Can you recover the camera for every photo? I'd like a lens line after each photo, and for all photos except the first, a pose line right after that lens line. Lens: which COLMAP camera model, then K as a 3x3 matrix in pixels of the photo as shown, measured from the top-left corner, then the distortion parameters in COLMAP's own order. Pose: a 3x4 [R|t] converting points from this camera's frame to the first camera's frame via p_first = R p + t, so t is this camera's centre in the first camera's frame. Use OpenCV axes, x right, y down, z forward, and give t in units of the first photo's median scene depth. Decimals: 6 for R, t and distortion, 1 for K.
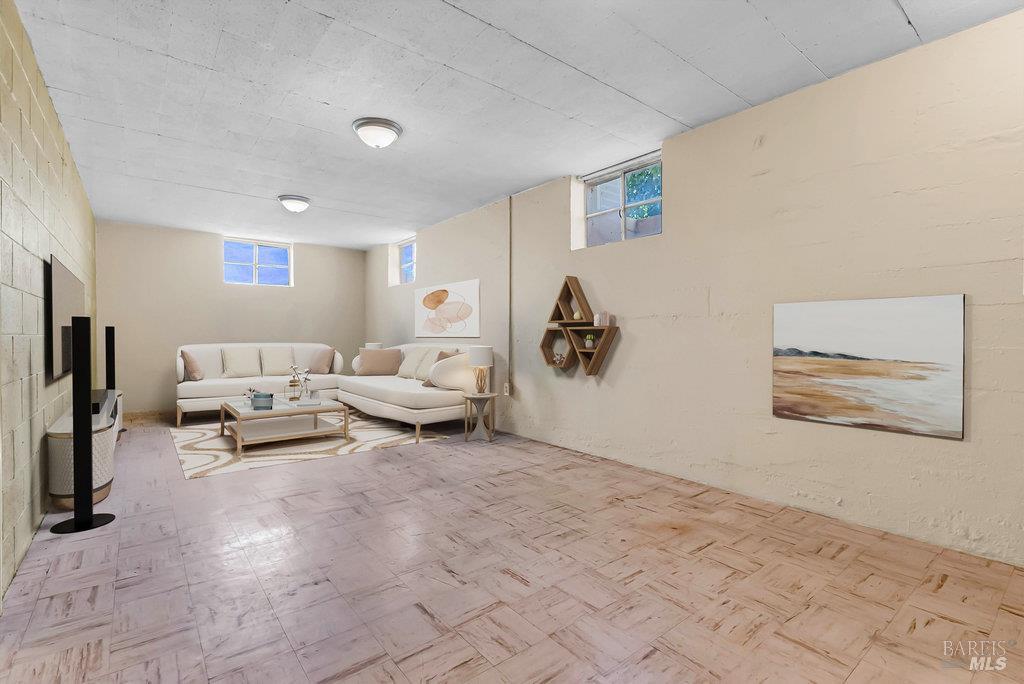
lens RADIAL K [[471.7, 0, 510.7], [0, 471.7, 344.6], [0, 0, 1]] dist [-0.004005, 0.001355]
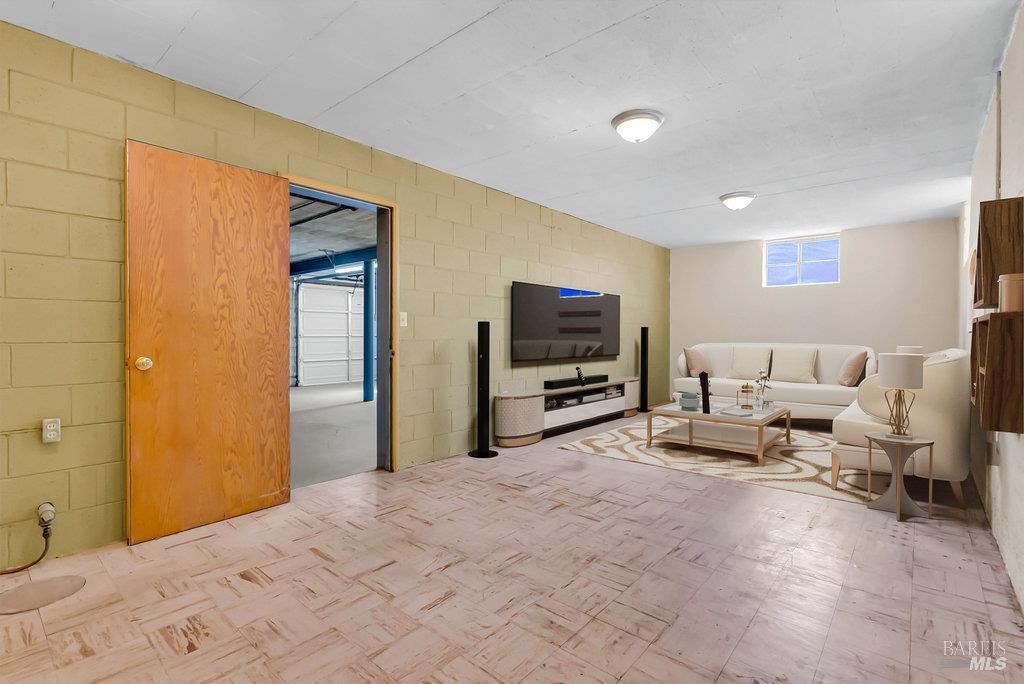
lens RADIAL K [[471.7, 0, 509.8], [0, 471.7, 335.3], [0, 0, 1]] dist [-0.004005, 0.001355]
pose [[0.176187, 0.002082, -0.984355, 0.764707], [-0.014518, 0.999894, -0.000484, -0.042483], [0.984250, 0.014376, 0.176198, 0.744576]]
